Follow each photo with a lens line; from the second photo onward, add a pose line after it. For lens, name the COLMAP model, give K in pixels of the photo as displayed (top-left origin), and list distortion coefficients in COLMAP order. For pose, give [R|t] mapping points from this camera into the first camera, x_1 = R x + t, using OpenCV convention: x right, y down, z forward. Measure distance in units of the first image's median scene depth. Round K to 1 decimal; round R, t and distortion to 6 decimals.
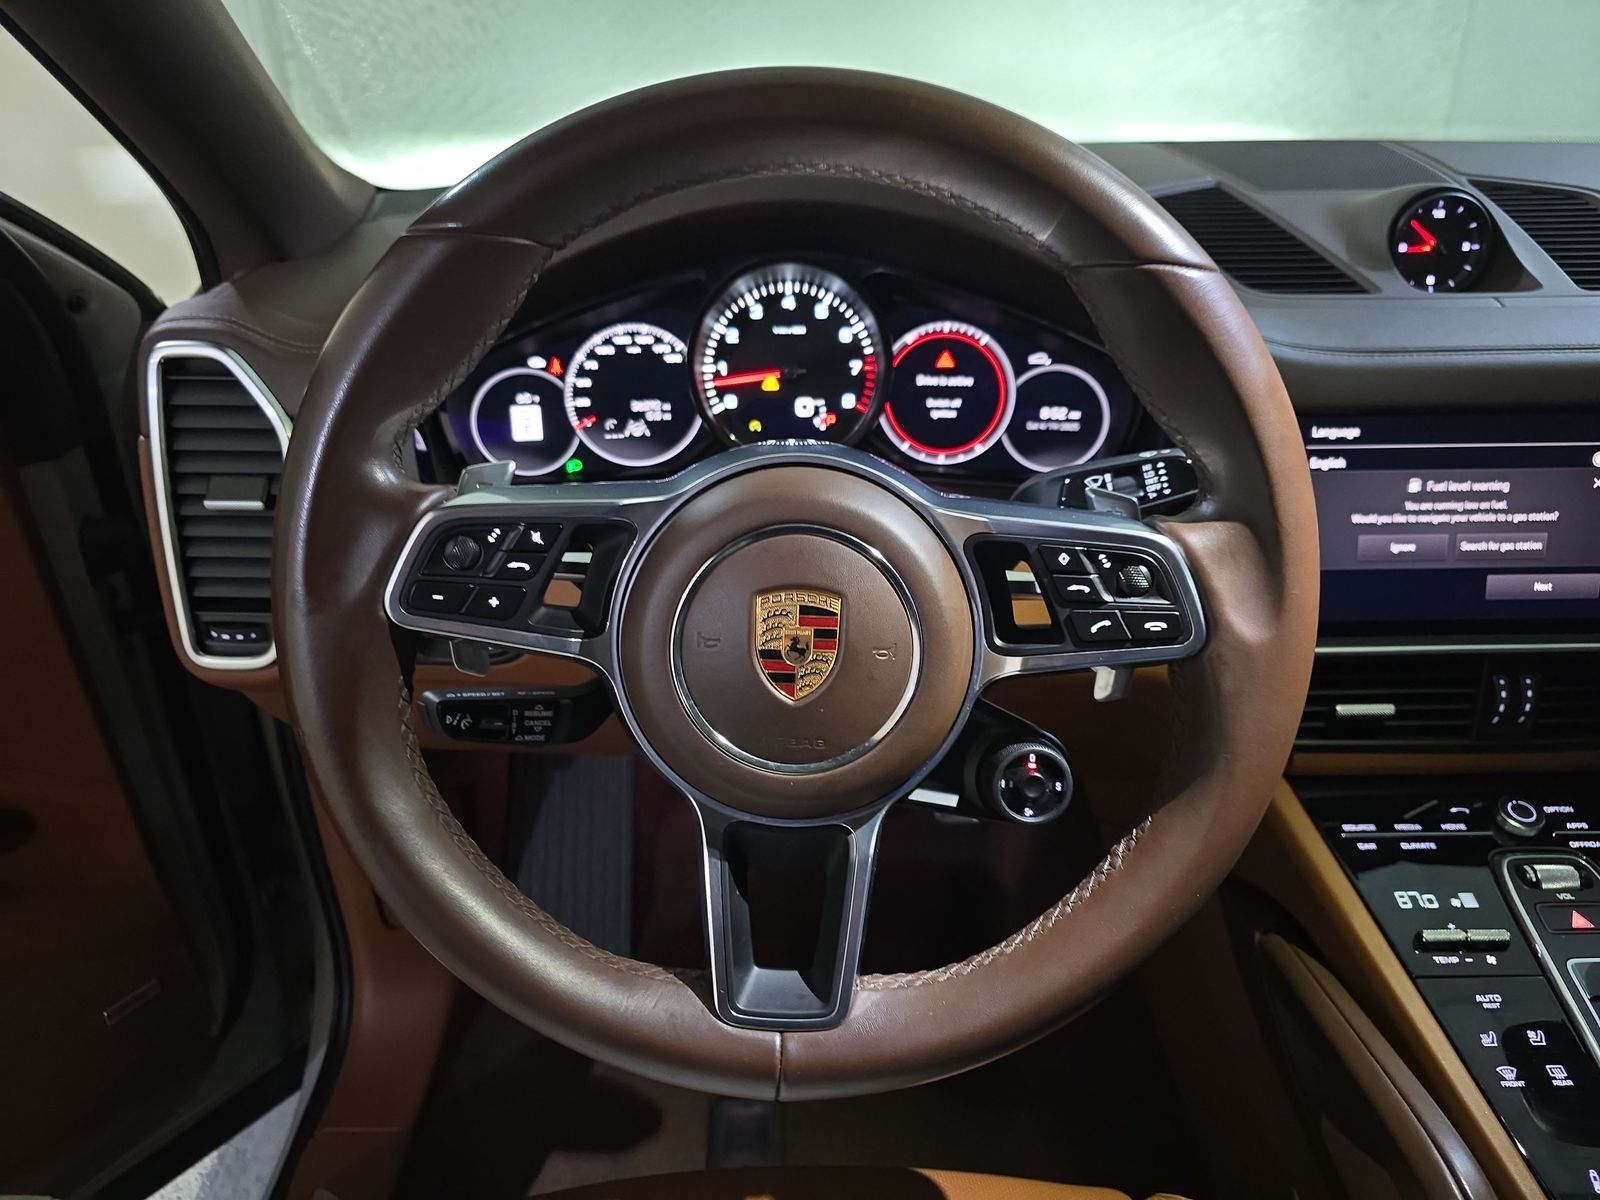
lens RADIAL K [[1081.7, 0, 784.7], [0, 1081.7, 591.6], [0, 0, 1]] dist [0.024756, -0.029156]
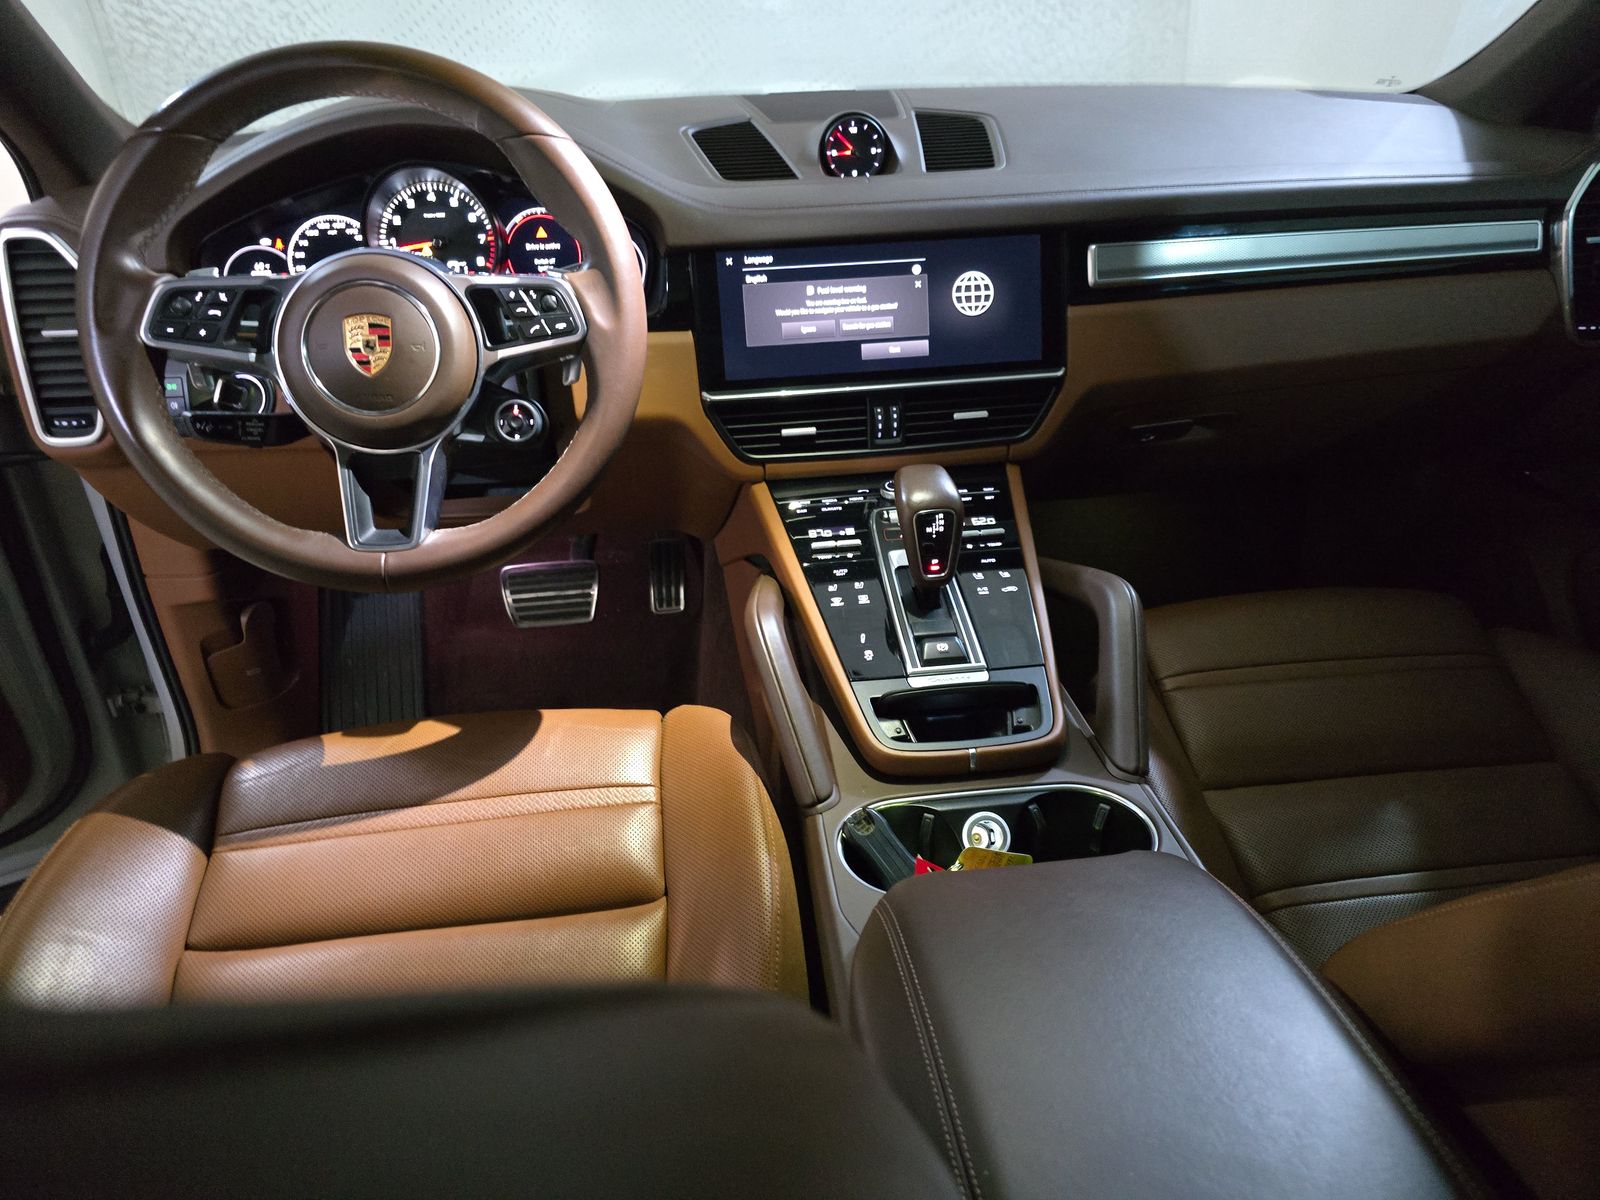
lens RADIAL K [[1081.7, 0, 804.5], [0, 1081.7, 617.2], [0, 0, 1]] dist [0.024756, -0.029156]
pose [[0.992998, -0.069772, 0.095321, 0.345517], [0.067238, 0.997299, 0.029555, 0.324811], [-0.097126, -0.022939, 0.995008, -0.615341]]
